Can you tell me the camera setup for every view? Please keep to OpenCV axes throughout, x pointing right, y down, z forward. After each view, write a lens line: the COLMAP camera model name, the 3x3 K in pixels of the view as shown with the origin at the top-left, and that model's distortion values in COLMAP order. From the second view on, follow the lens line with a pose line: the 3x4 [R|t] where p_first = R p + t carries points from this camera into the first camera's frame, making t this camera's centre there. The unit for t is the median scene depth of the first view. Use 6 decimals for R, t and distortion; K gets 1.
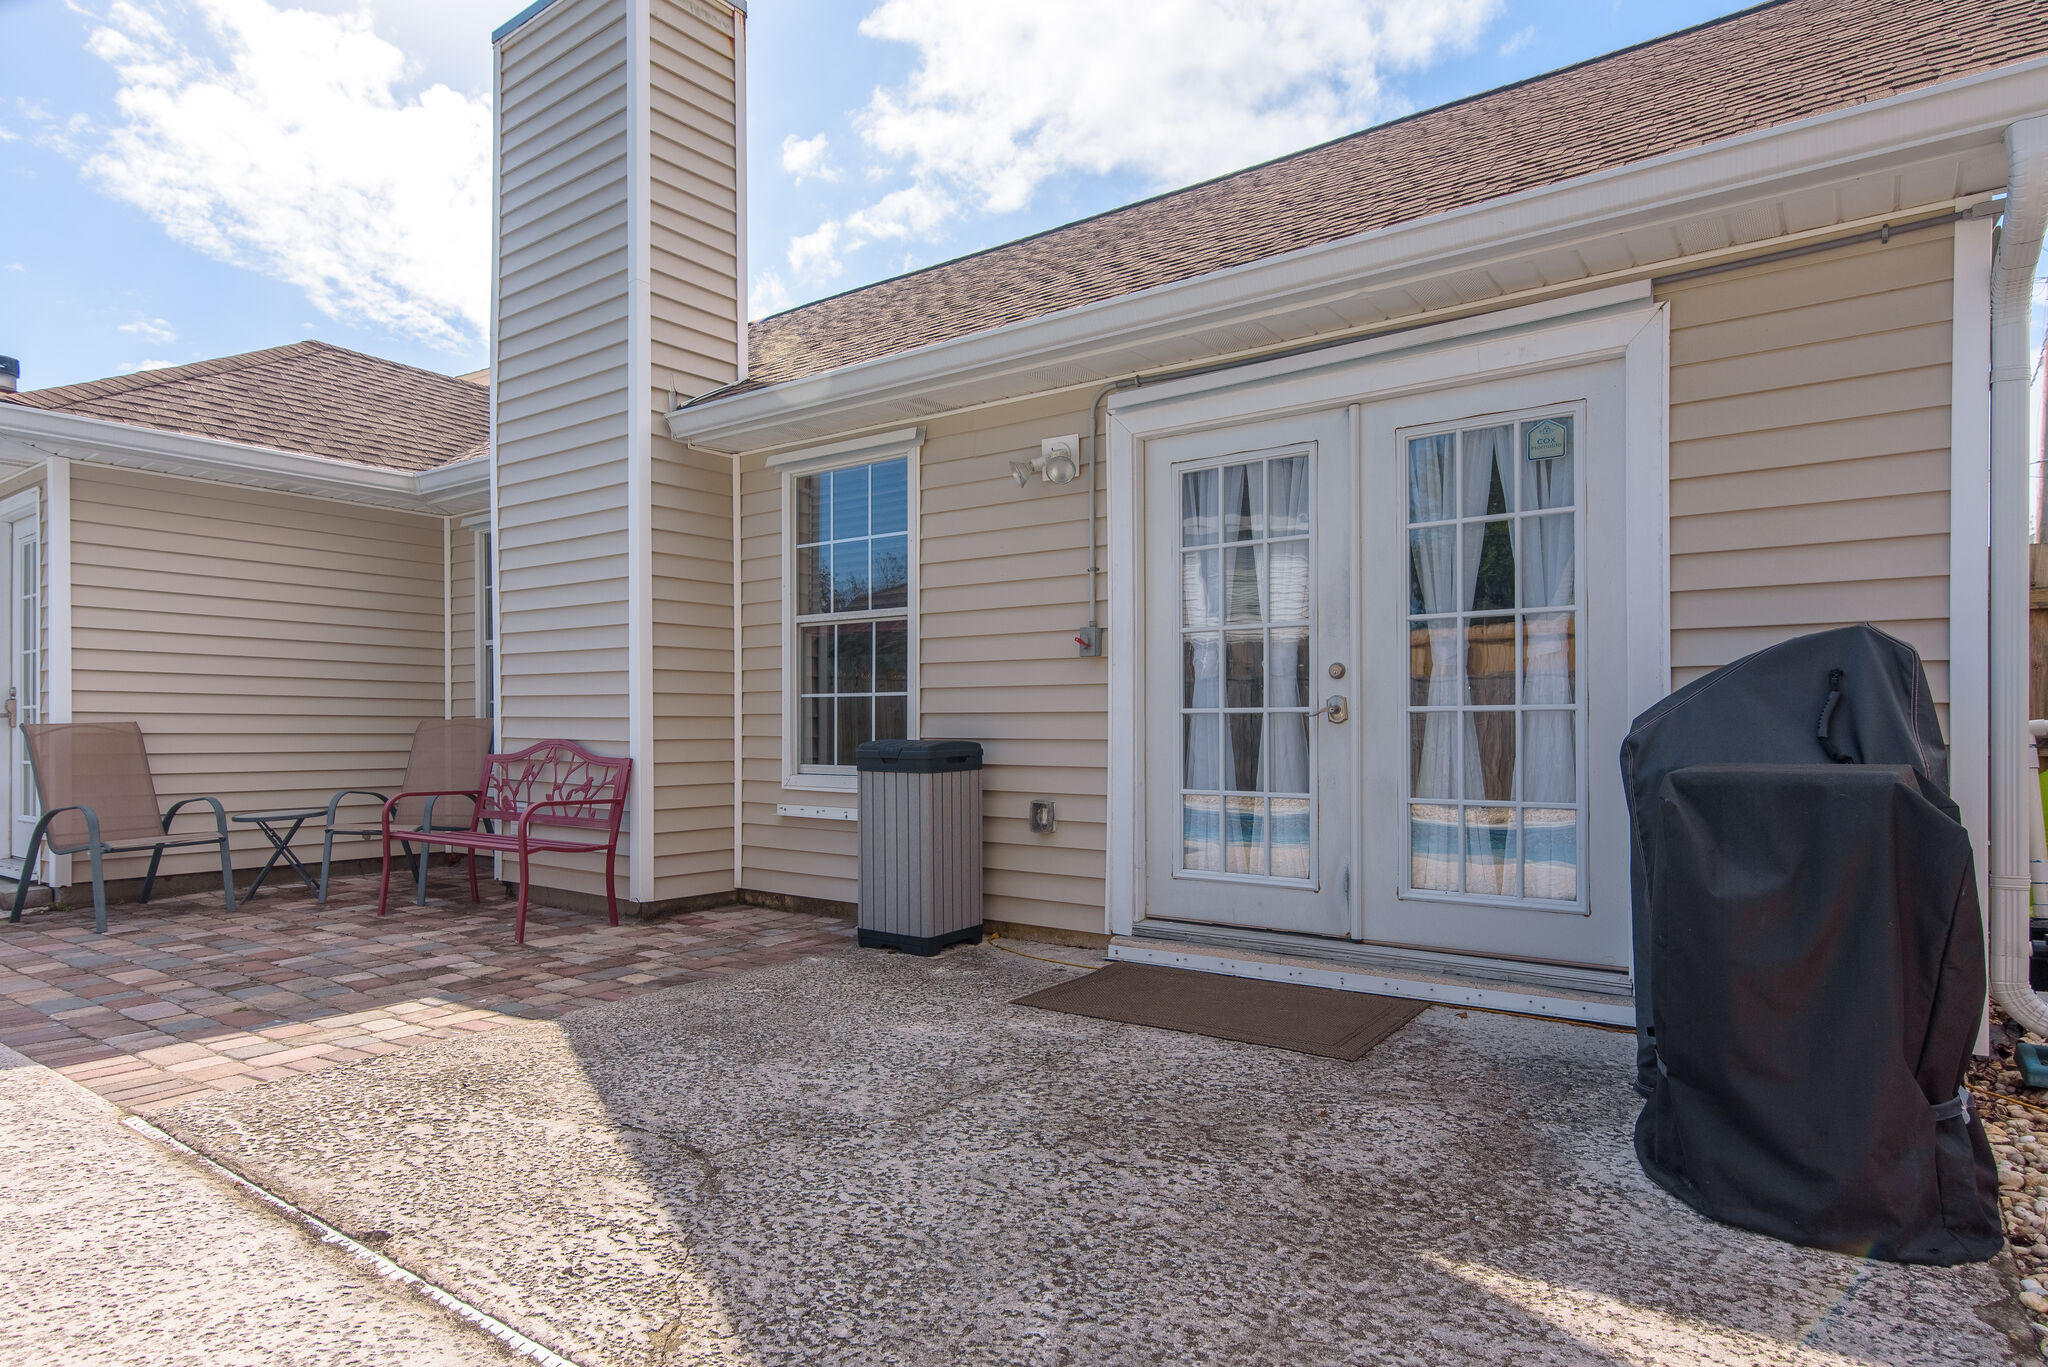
lens RADIAL K [[1181.0, 0, 998.2], [0, 1181.0, 726.8], [0, 0, 1]] dist [0.007356, -0.003541]
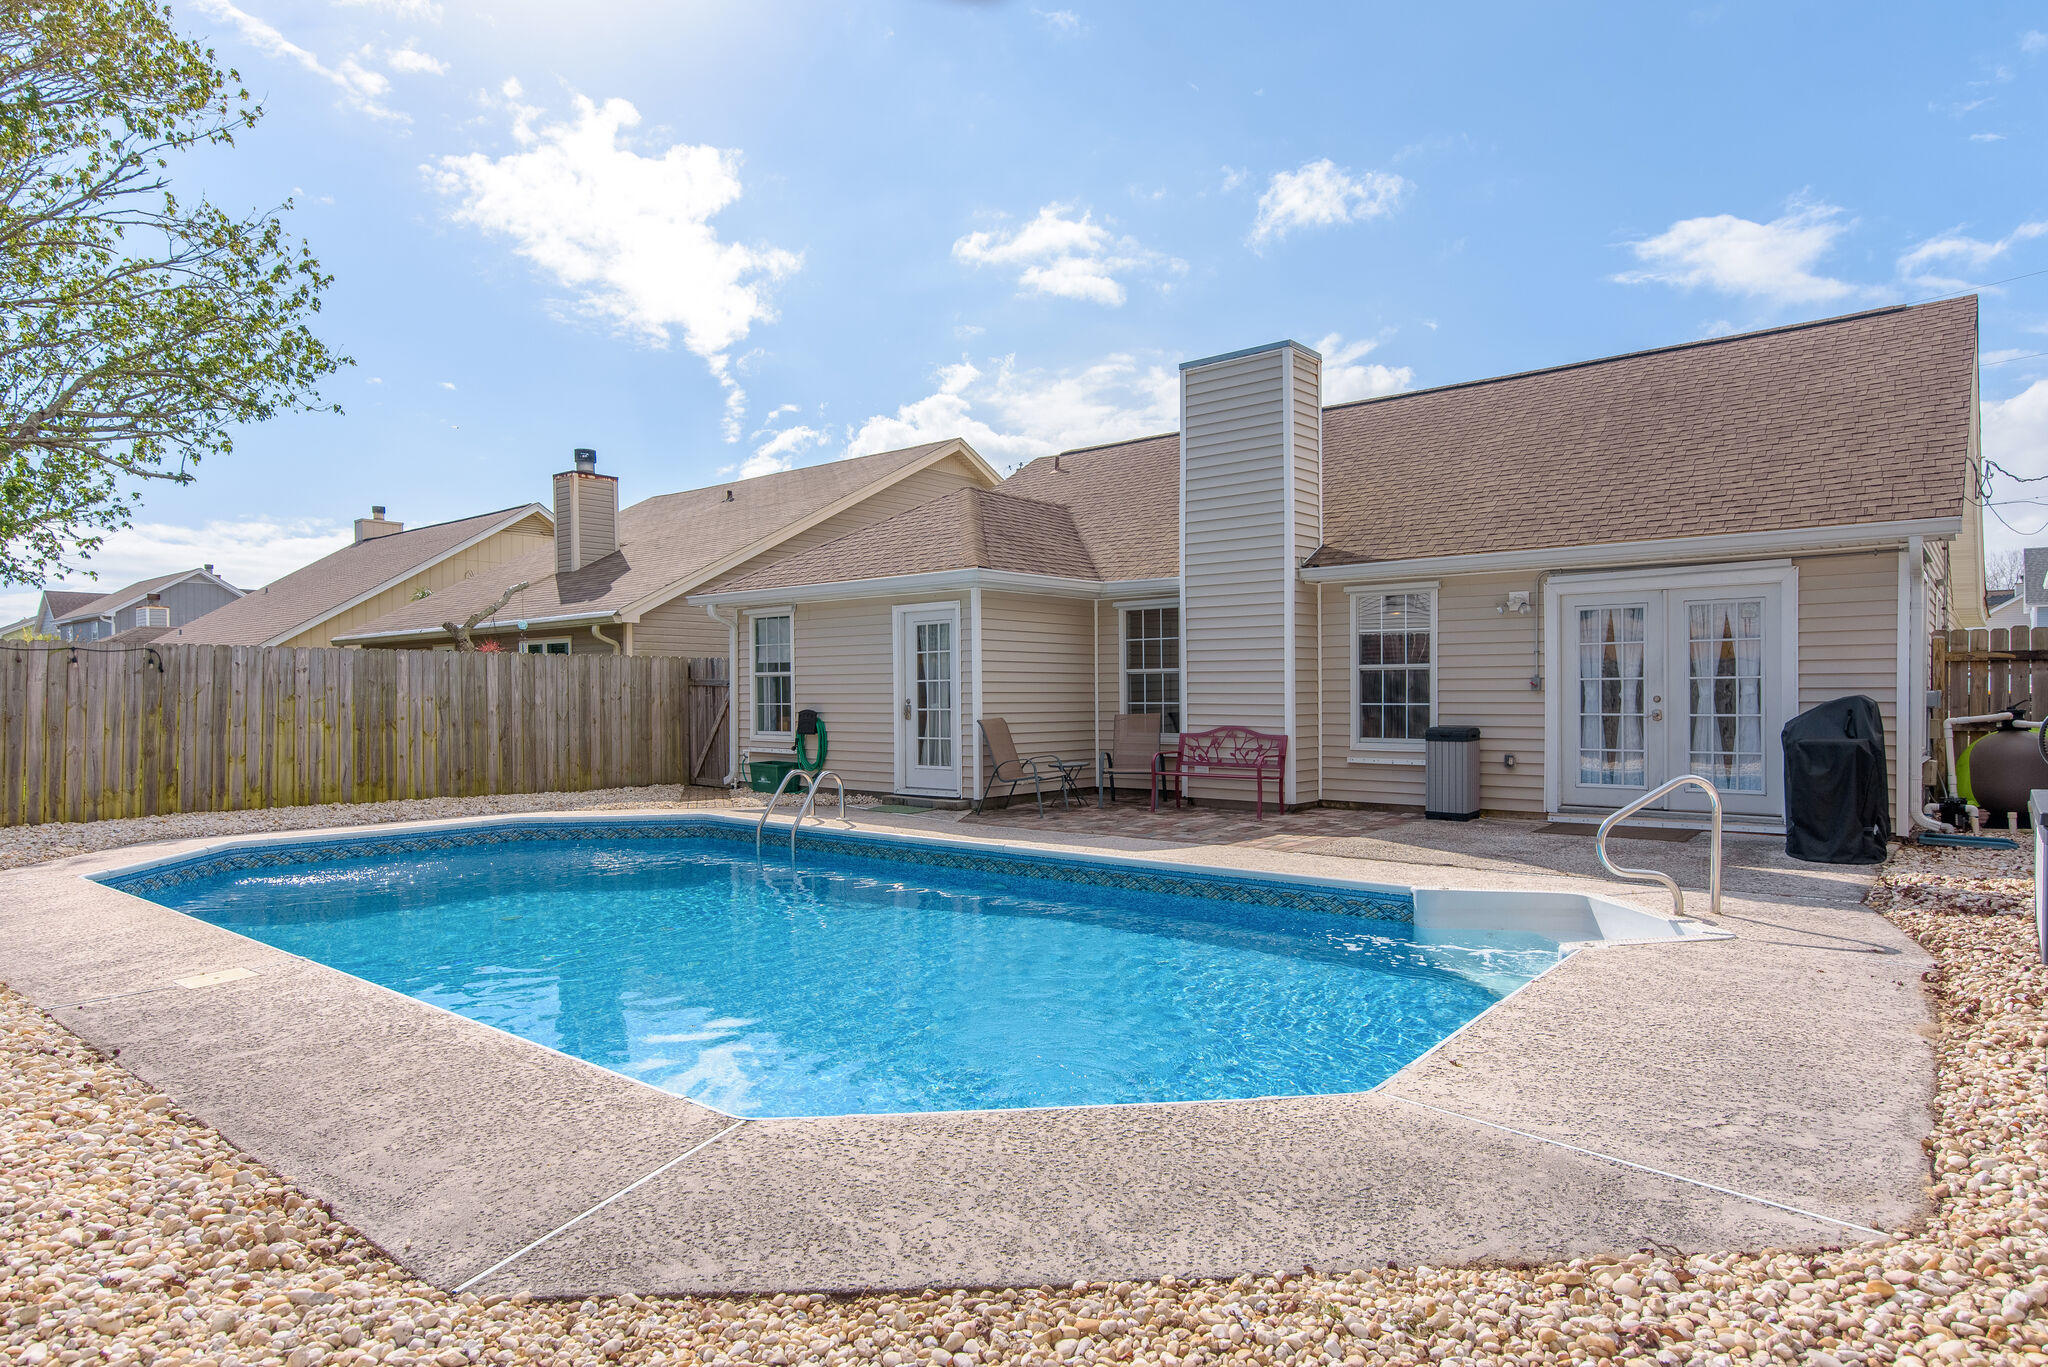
lens RADIAL K [[1206.3, 0, 1022.6], [0, 1206.3, 704.9], [0, 0, 1]] dist [-0.004578, 0.001015]
pose [[0.997094, -0.006128, -0.075929, -0.710018], [0.006891, 0.999928, 0.009792, -0.059242], [0.075864, -0.010287, 0.997065, -1.345355]]
